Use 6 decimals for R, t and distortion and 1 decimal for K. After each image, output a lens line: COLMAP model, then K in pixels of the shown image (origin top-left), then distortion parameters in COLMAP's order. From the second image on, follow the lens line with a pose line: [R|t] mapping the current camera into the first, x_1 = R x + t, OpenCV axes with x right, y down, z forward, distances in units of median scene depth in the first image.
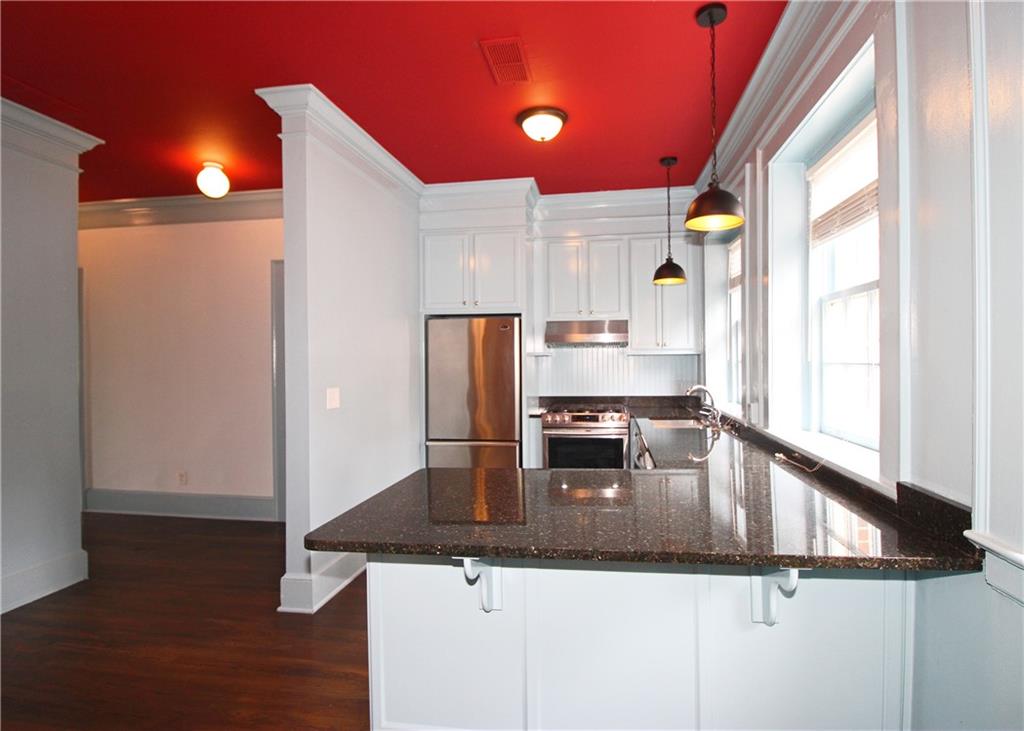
lens RADIAL K [[497.6, 0, 515.4], [0, 497.6, 371.8], [0, 0, 1]] dist [-0.001336, -0.012942]
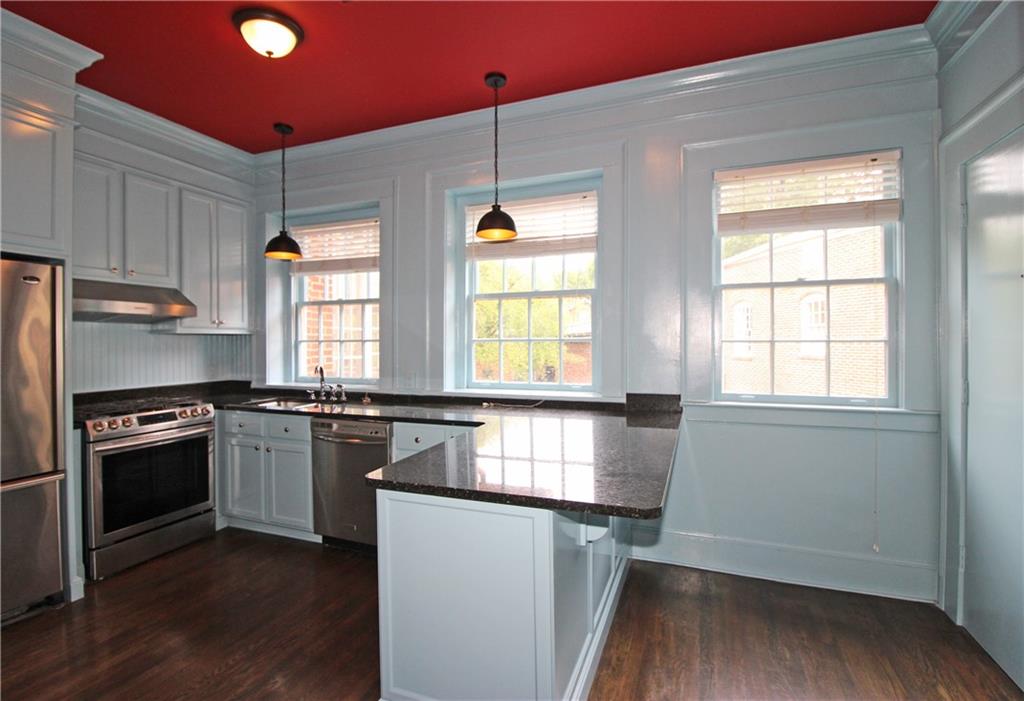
lens RADIAL K [[503.0, 0, 509.2], [0, 503.0, 347.8], [0, 0, 1]] dist [0.000737, -0.000034]
pose [[0.206620, -0.003621, 0.978414, -0.465239], [0.027451, 0.999621, -0.002097, 0.005595], [-0.978036, 0.027291, 0.206642, 0.330750]]
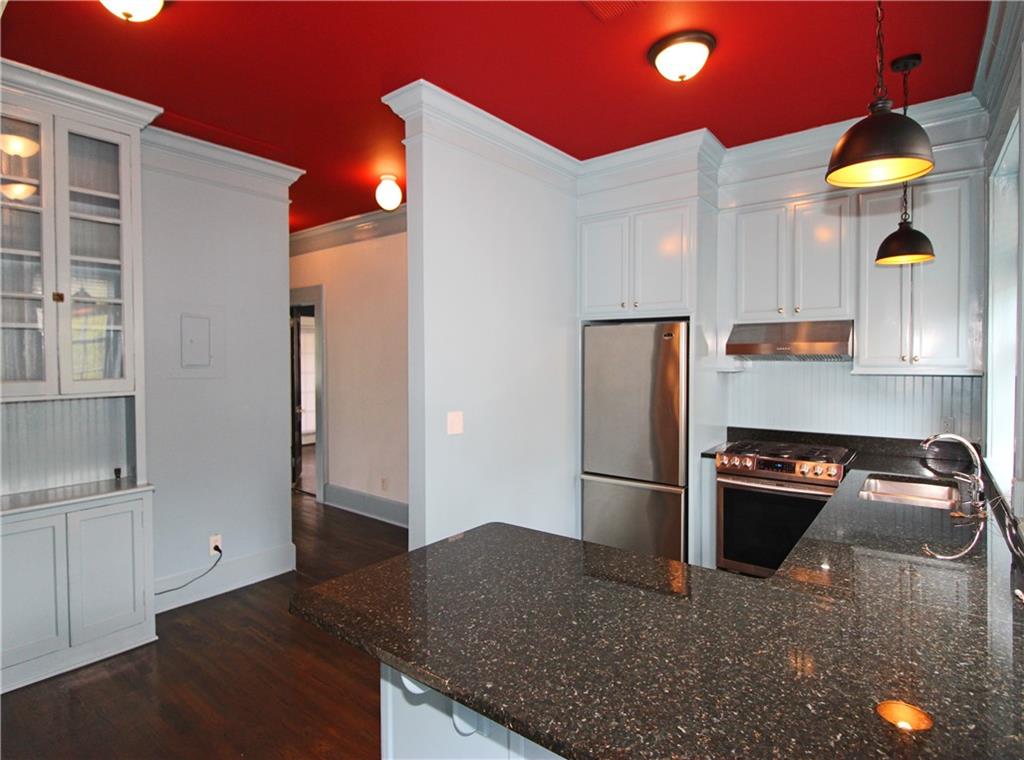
lens RADIAL K [[575.2, 0, 512.0], [0, 575.2, 380.0], [0, 0, 1]] dist [0.015636, -0.027840]
pose [[0.869029, 0.012480, -0.494603, 0.208736], [0.000497, 0.999659, 0.026098, -0.045481], [0.494760, -0.022926, 0.868727, 0.121614]]
